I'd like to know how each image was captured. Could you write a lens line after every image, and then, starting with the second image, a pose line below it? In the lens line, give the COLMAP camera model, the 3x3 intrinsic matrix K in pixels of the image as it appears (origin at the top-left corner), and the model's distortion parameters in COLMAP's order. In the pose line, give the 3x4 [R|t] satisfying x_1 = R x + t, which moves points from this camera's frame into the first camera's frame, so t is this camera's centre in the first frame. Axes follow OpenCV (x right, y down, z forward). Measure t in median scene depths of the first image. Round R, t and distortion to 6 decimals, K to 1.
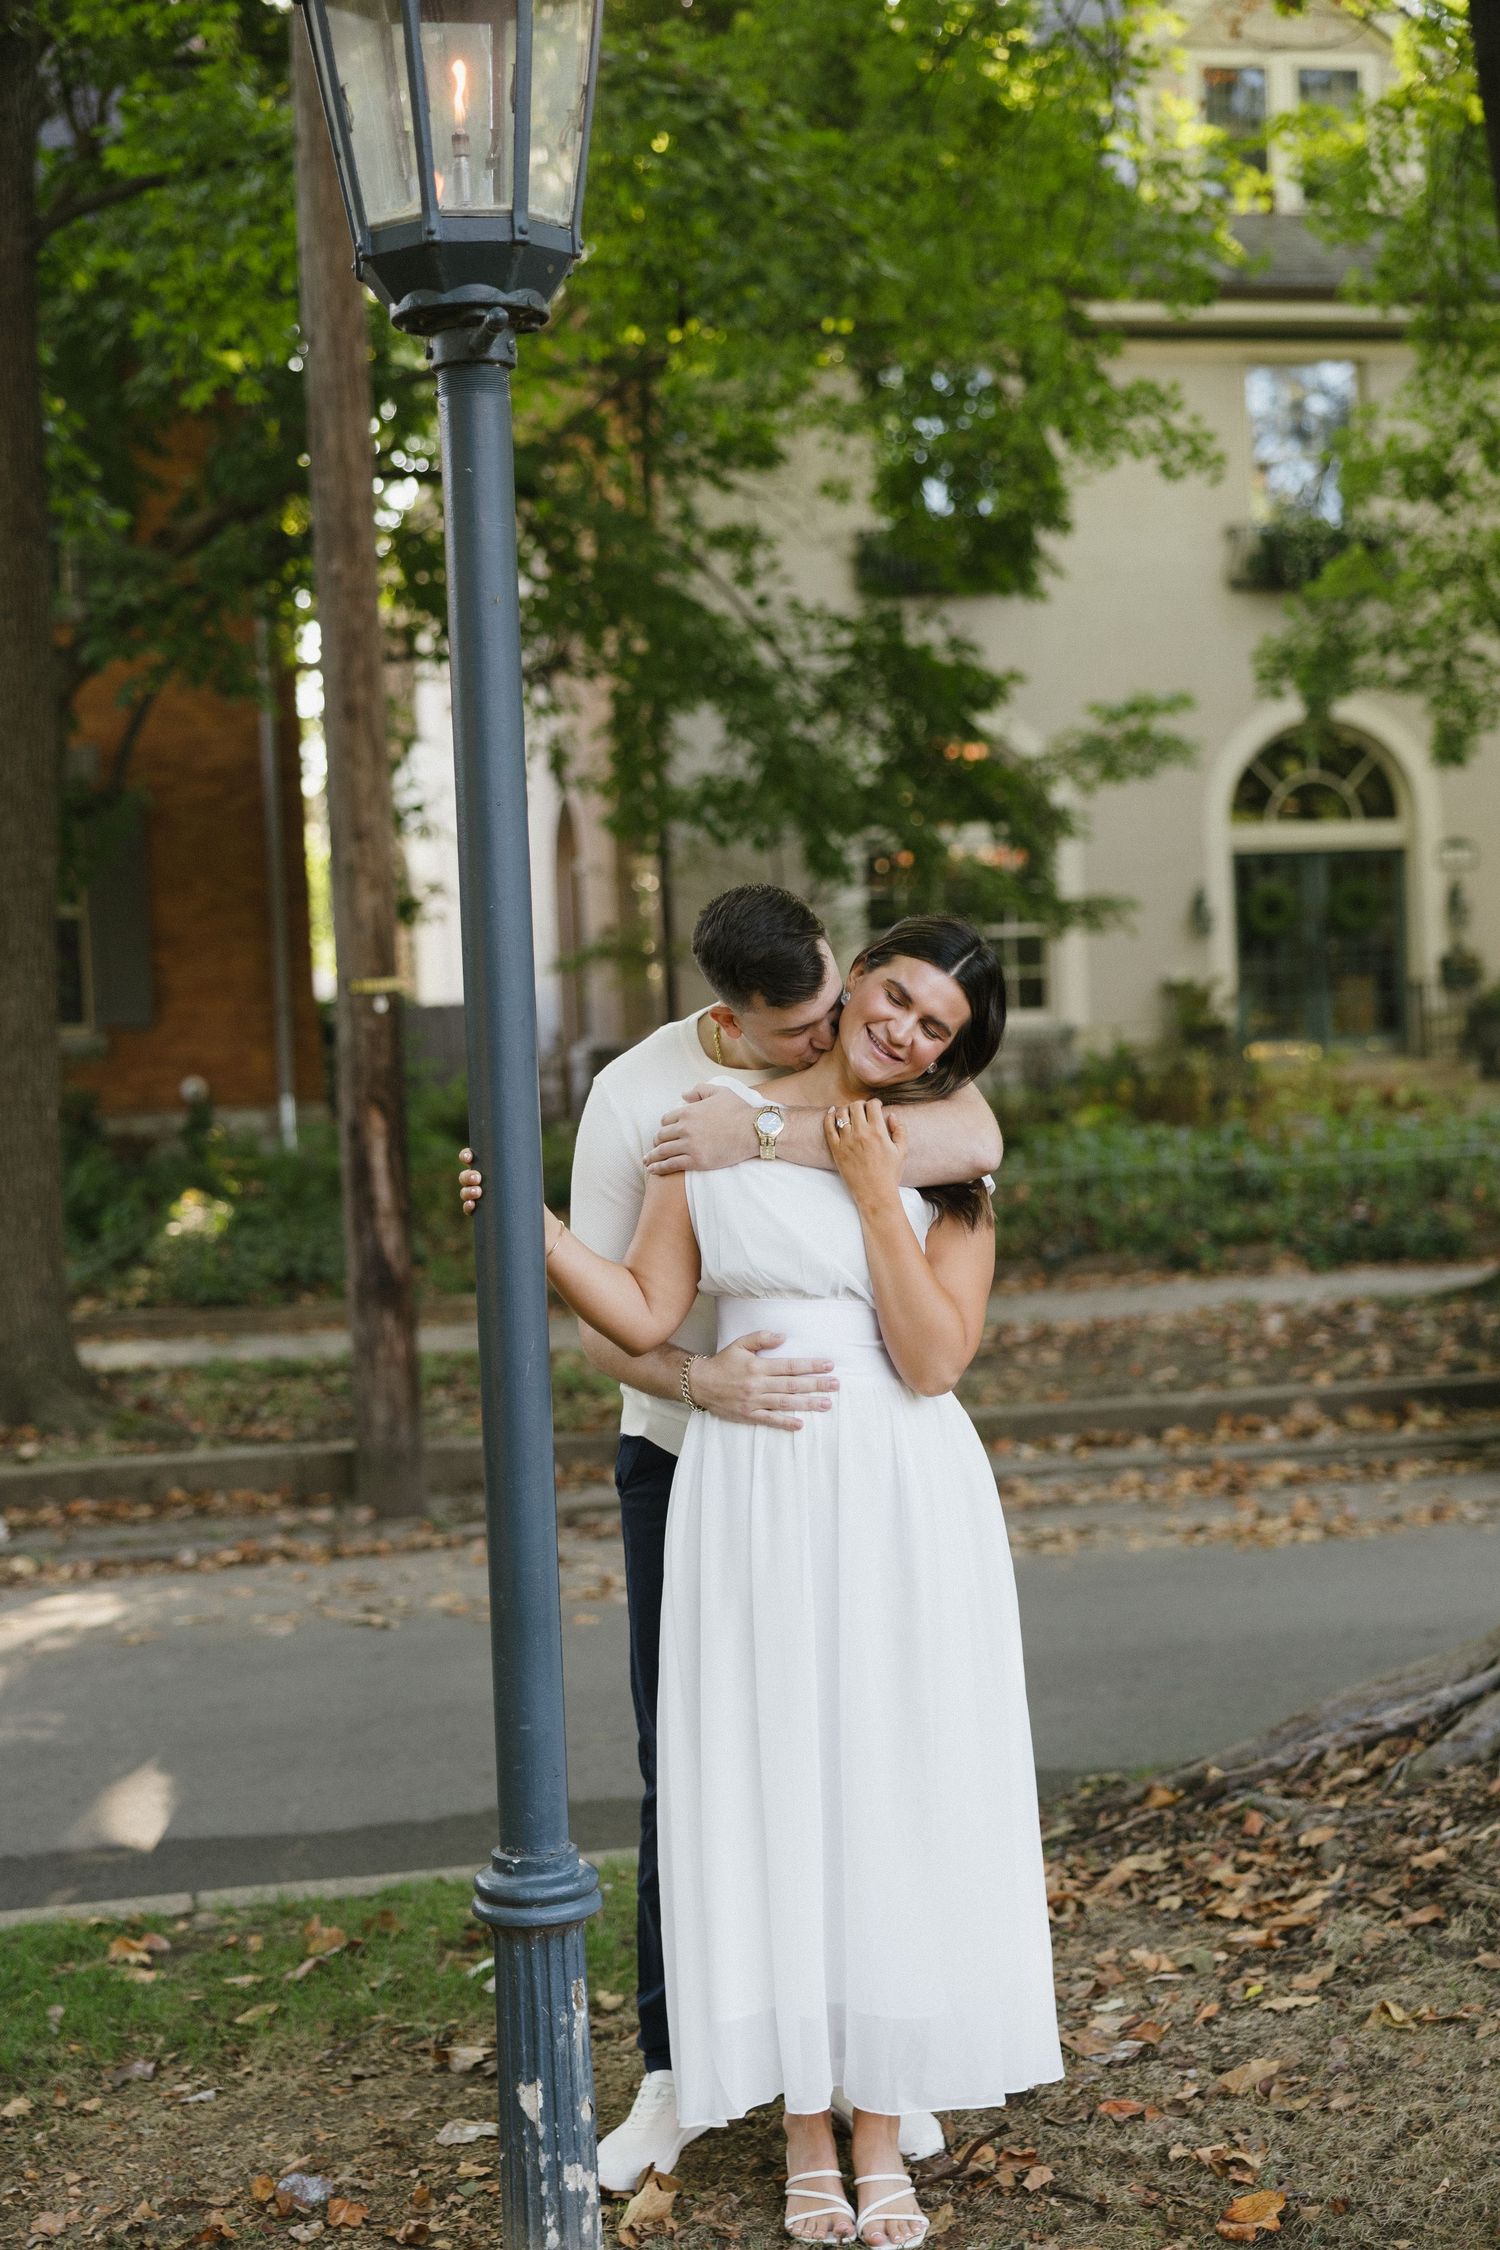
lens RADIAL K [[3153.7, 0, 710.8], [0, 3153.7, 1158.0], [0, 0, 1]] dist [0.008087, 0.000000]
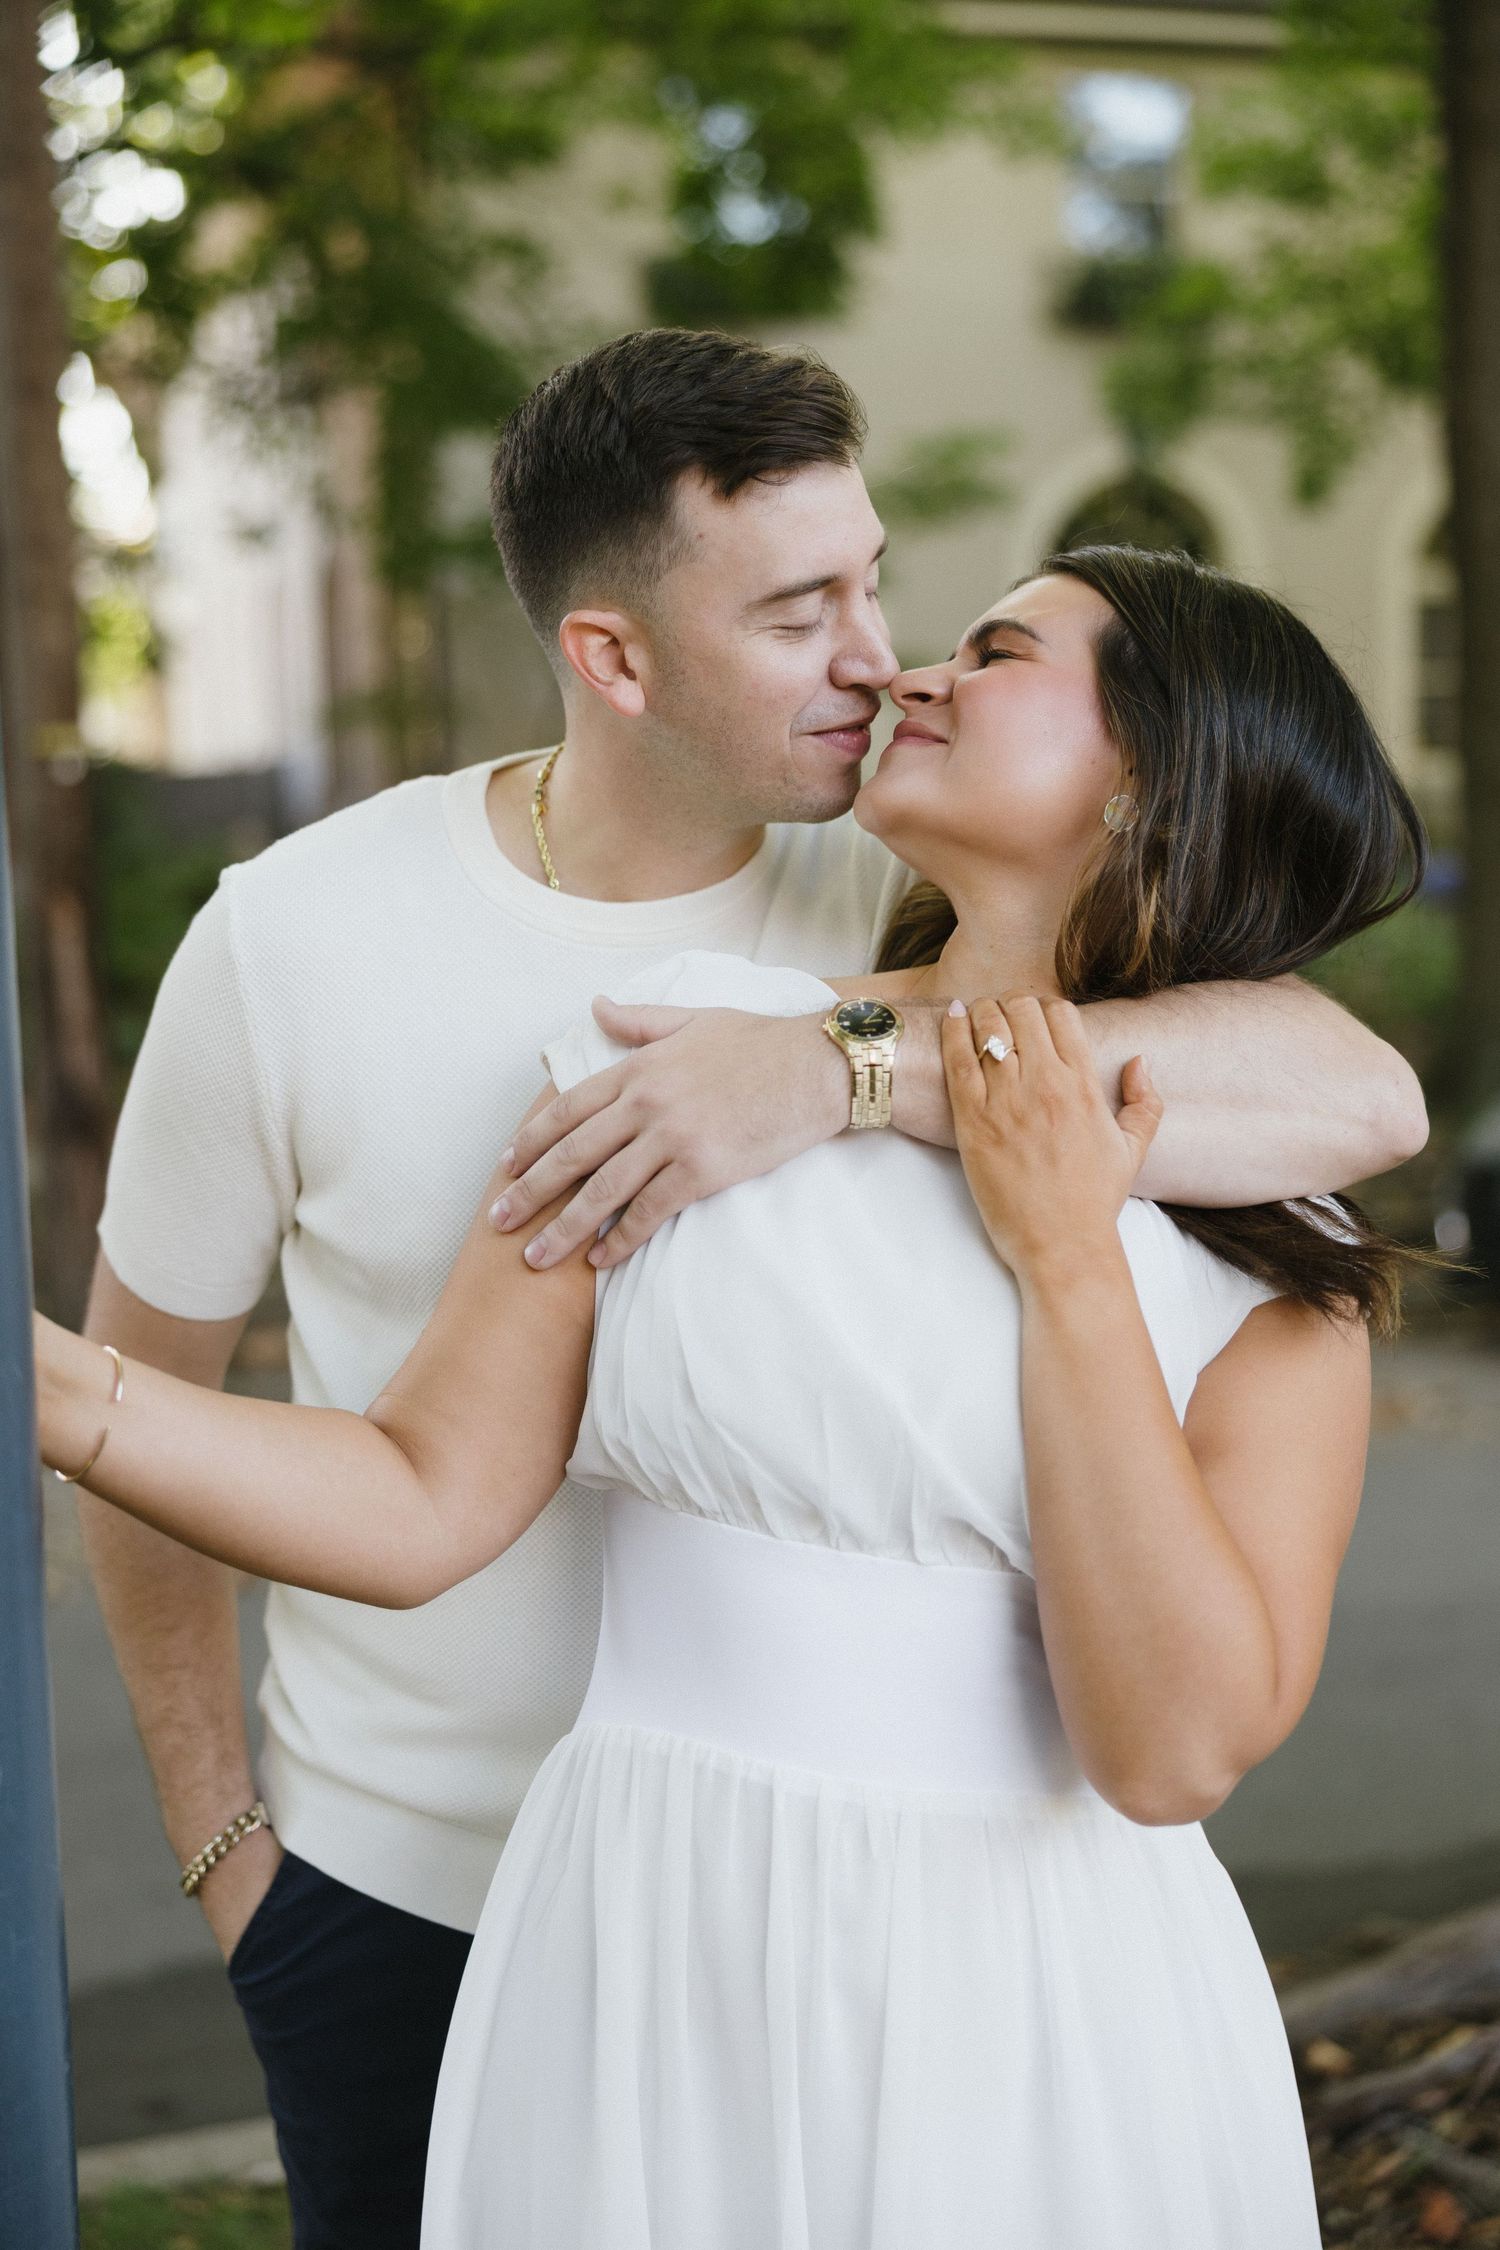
lens RADIAL K [[3142.9, 0, 731.7], [0, 3142.9, 1128.9], [0, 0, 1]] dist [0.049524, 0.000000]
pose [[0.996801, 0.002710, 0.079881, -0.003005], [-0.007847, 0.997914, 0.064072, -0.007142], [-0.079541, -0.064494, 0.994743, 0.179660]]
